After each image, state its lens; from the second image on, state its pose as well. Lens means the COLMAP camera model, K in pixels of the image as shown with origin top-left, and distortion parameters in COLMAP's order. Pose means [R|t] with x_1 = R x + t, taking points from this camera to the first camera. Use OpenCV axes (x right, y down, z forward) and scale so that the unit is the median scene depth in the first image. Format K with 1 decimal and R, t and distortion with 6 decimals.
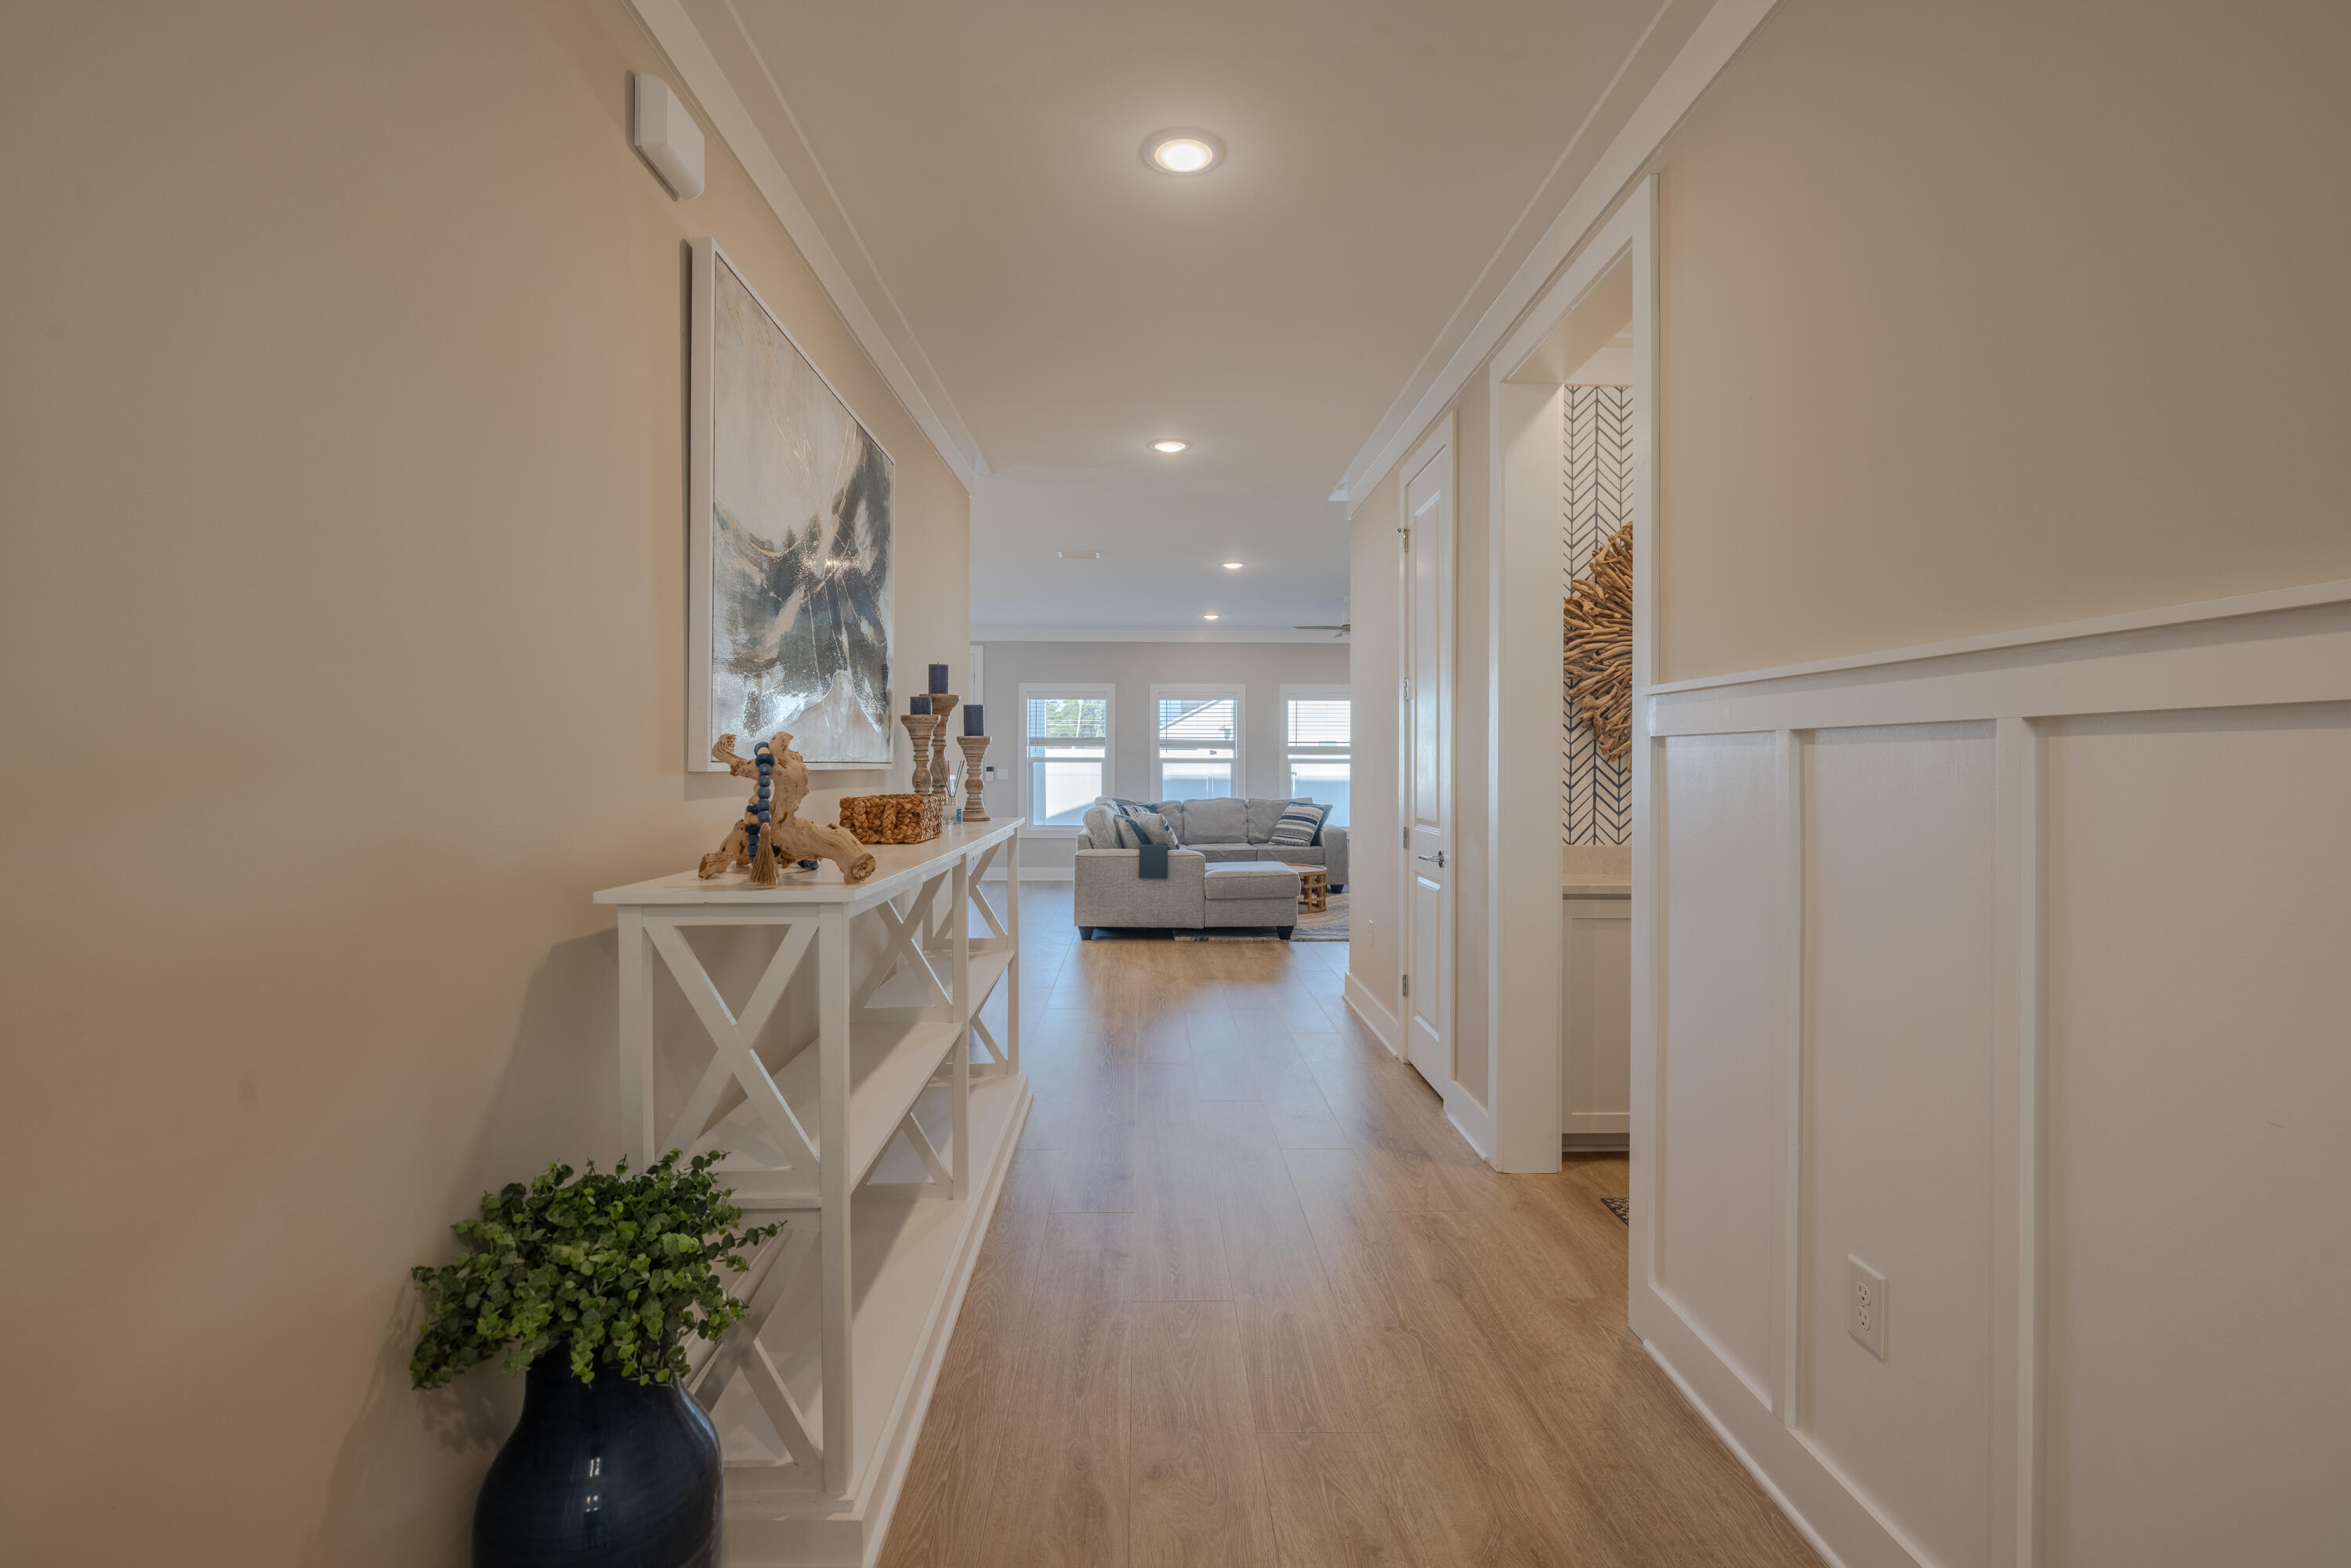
lens RADIAL K [[1134.6, 0, 1177.0], [0, 1134.6, 777.9], [0, 0, 1]] dist [-0.001459, -0.000155]
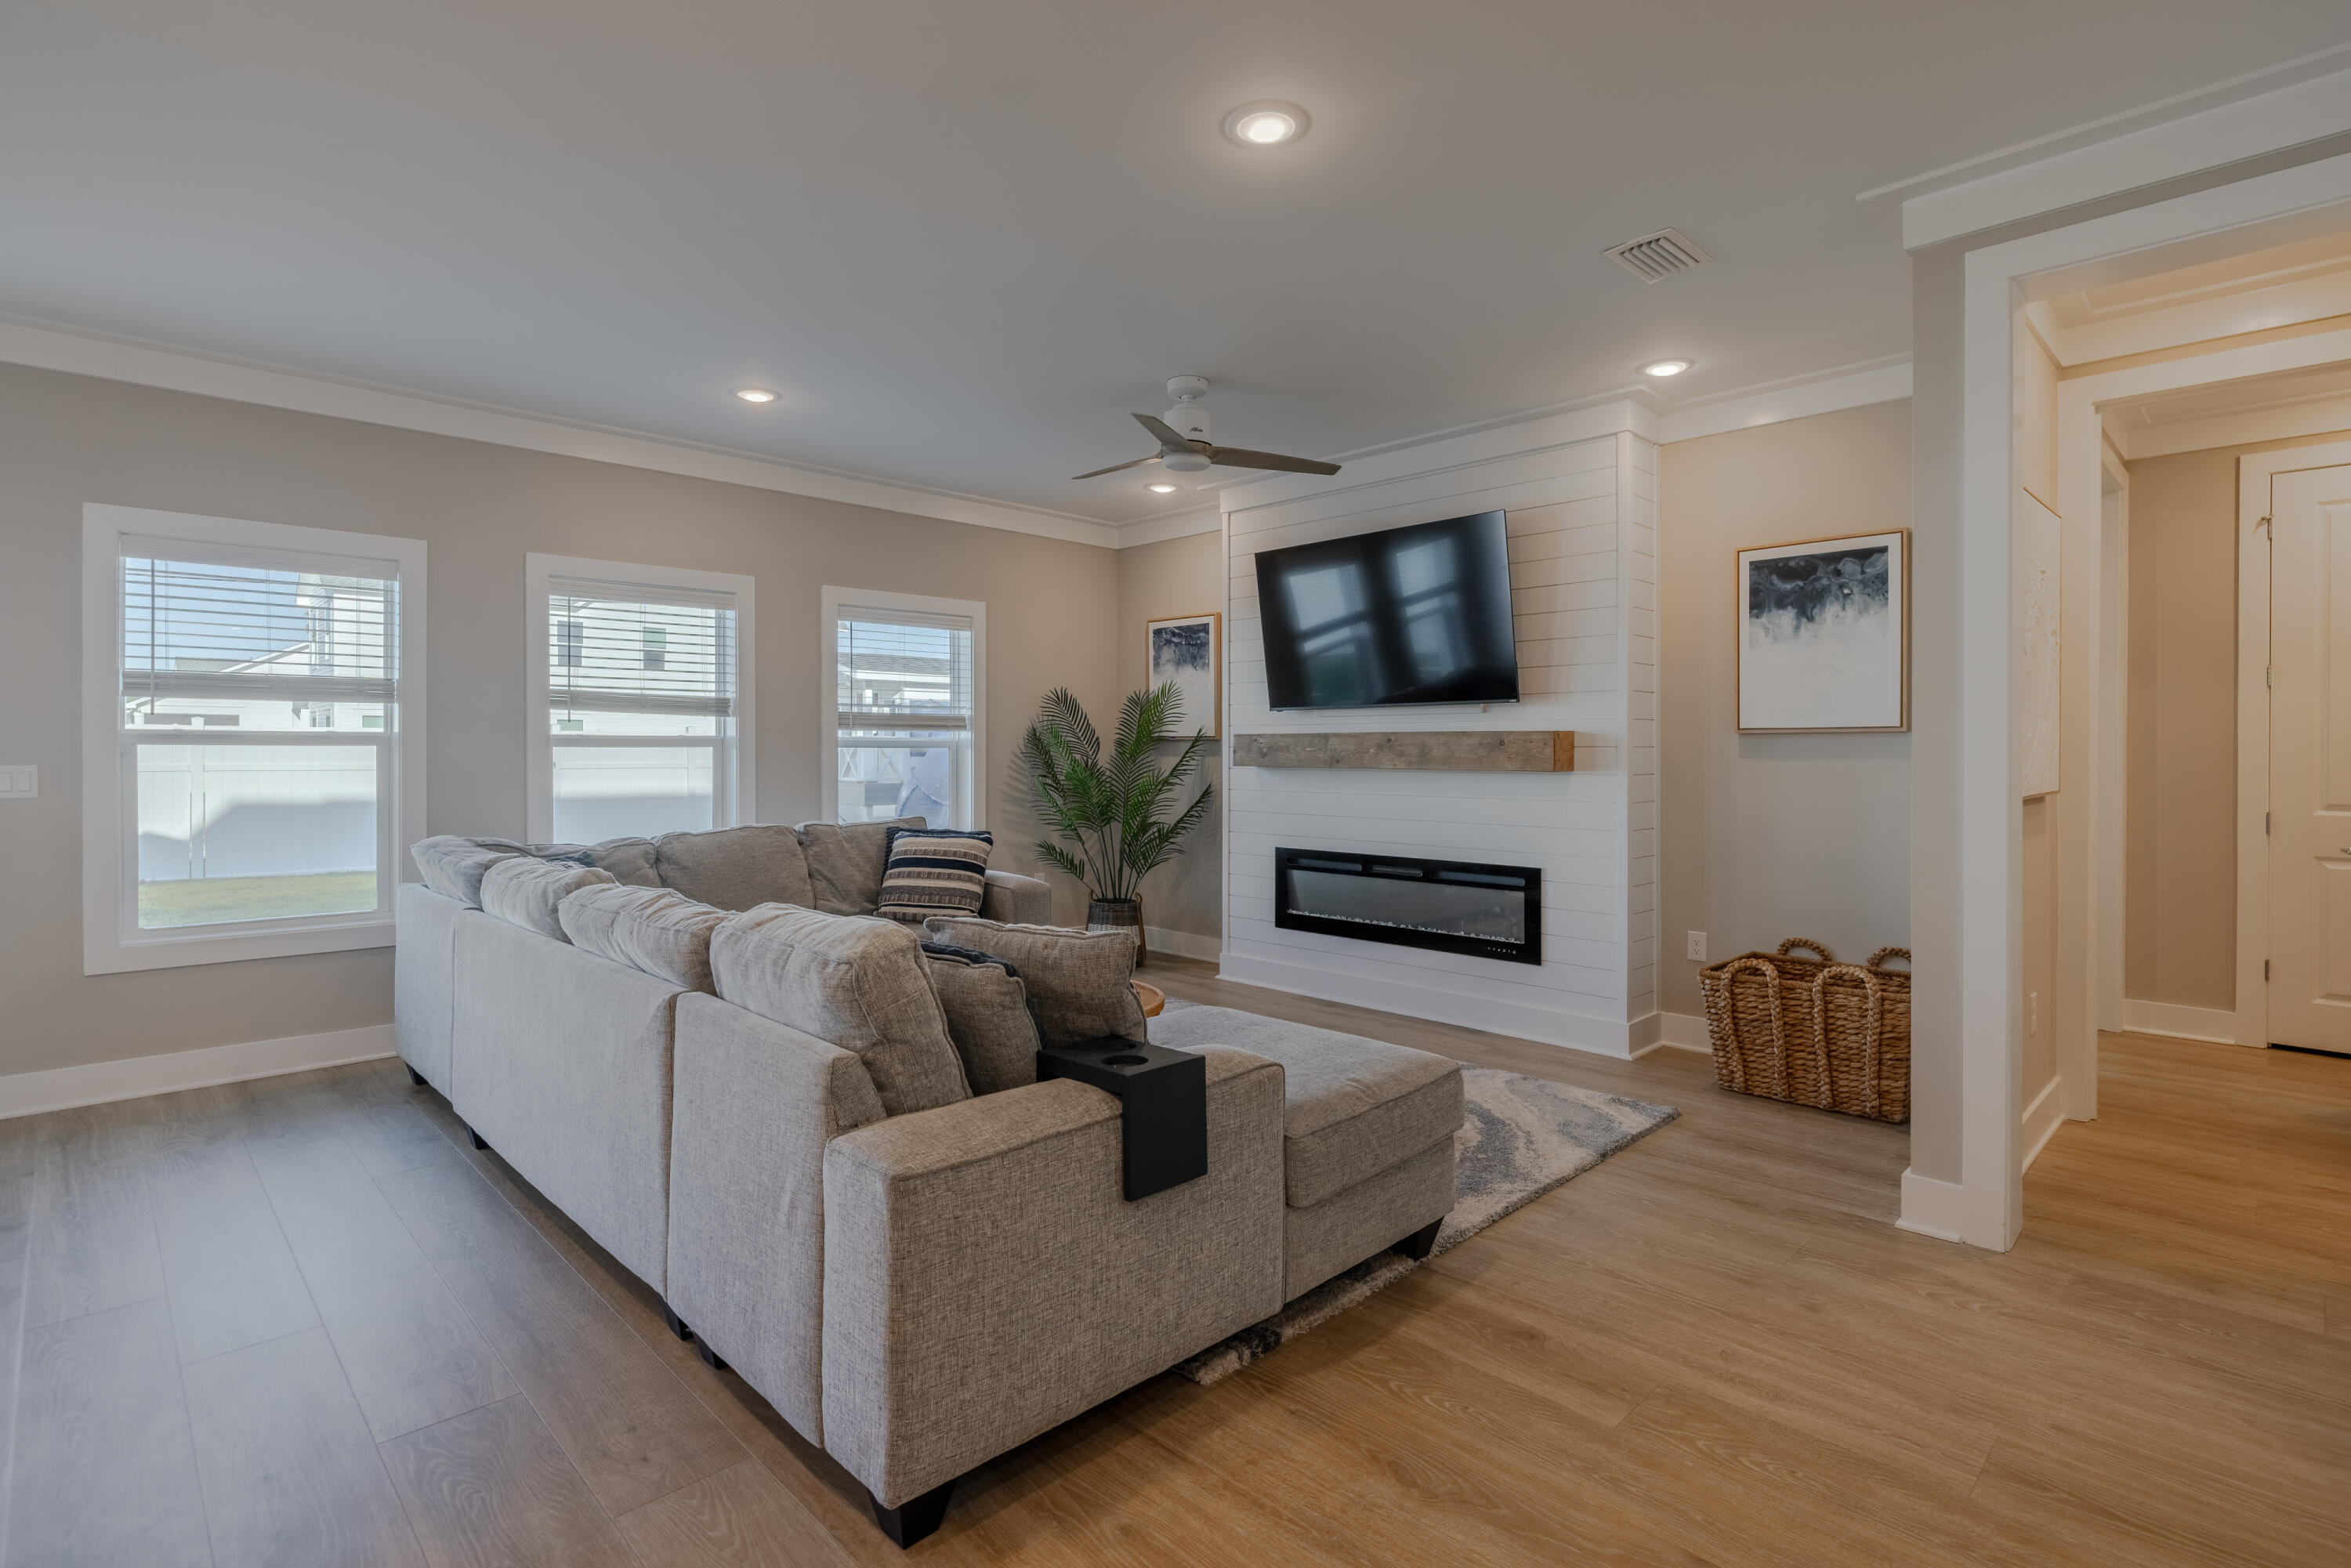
lens RADIAL K [[1134.6, 0, 1173.5], [0, 1134.6, 763.8], [0, 0, 1]] dist [-0.001459, -0.000155]
pose [[0.740353, -0.011035, 0.672127, -0.126732], [0.012057, 0.999922, 0.003137, -0.005206], [-0.672110, 0.005782, 0.740429, 0.540980]]
